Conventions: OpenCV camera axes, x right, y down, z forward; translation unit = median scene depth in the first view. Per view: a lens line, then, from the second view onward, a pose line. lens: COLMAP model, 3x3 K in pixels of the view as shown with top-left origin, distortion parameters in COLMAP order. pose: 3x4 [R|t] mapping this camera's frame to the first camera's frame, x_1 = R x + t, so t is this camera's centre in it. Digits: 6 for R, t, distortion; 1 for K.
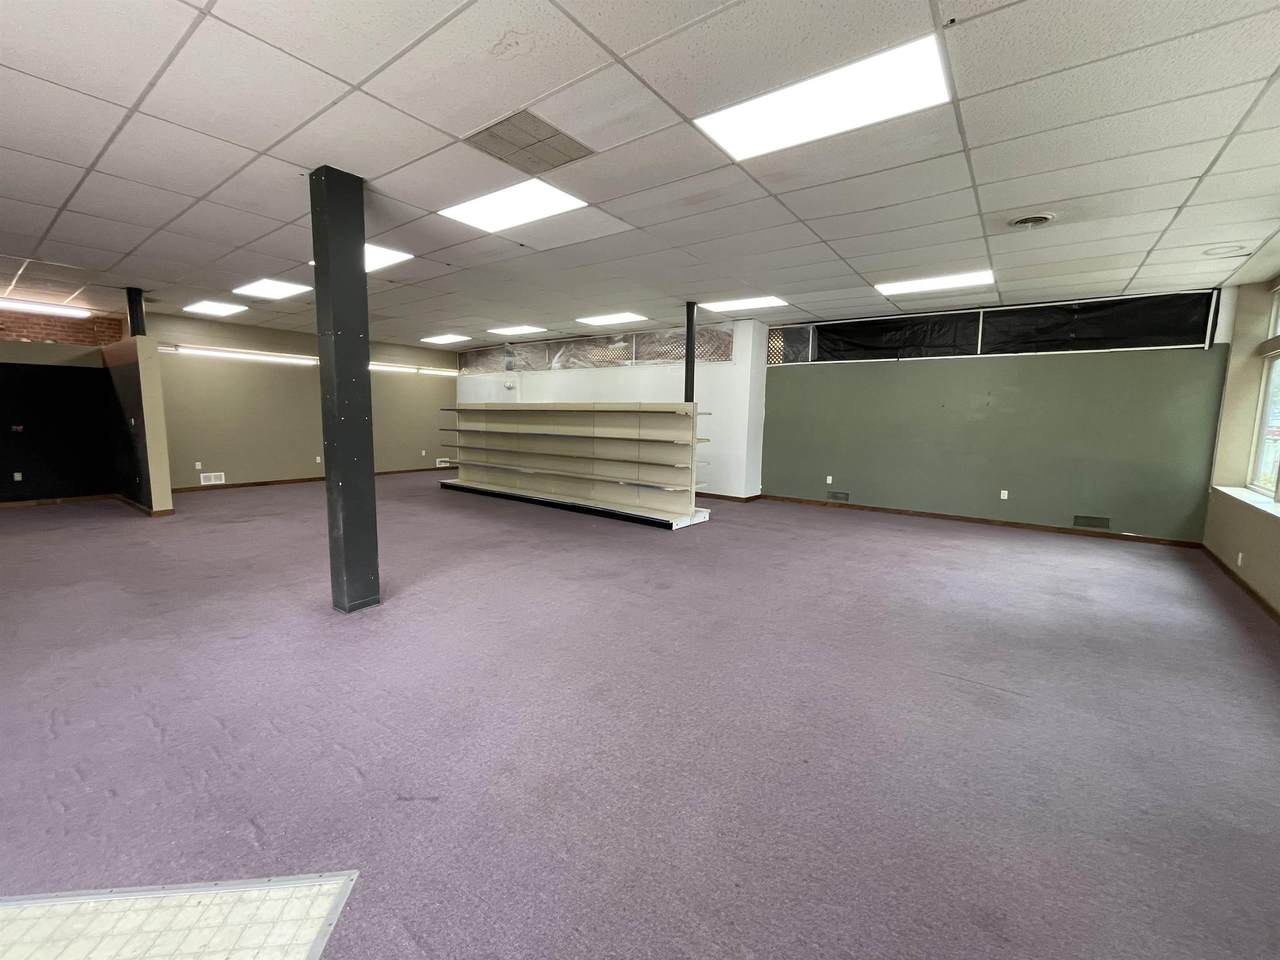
lens RADIAL K [[522.1, 0, 632.6], [0, 522.1, 473.2], [0, 0, 1]] dist [0.000326, -0.000070]
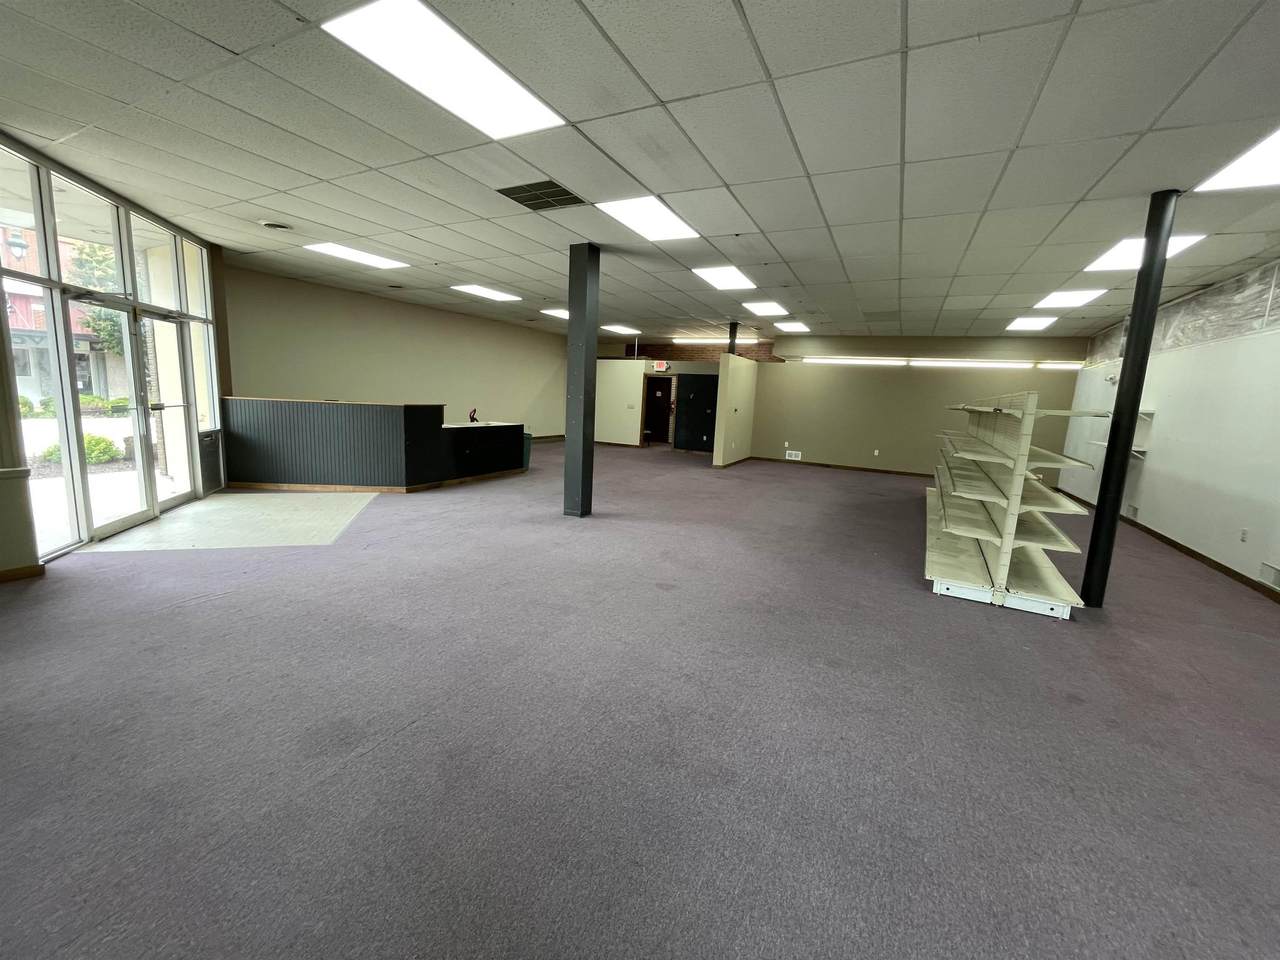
lens RADIAL K [[522.1, 0, 632.6], [0, 522.1, 473.2], [0, 0, 1]] dist [0.000326, -0.000070]
pose [[0.161556, 0.141894, -0.976609, 0.792676], [-0.158850, 0.980444, 0.116173, -0.062648], [0.973995, 0.136366, 0.180936, 0.660058]]
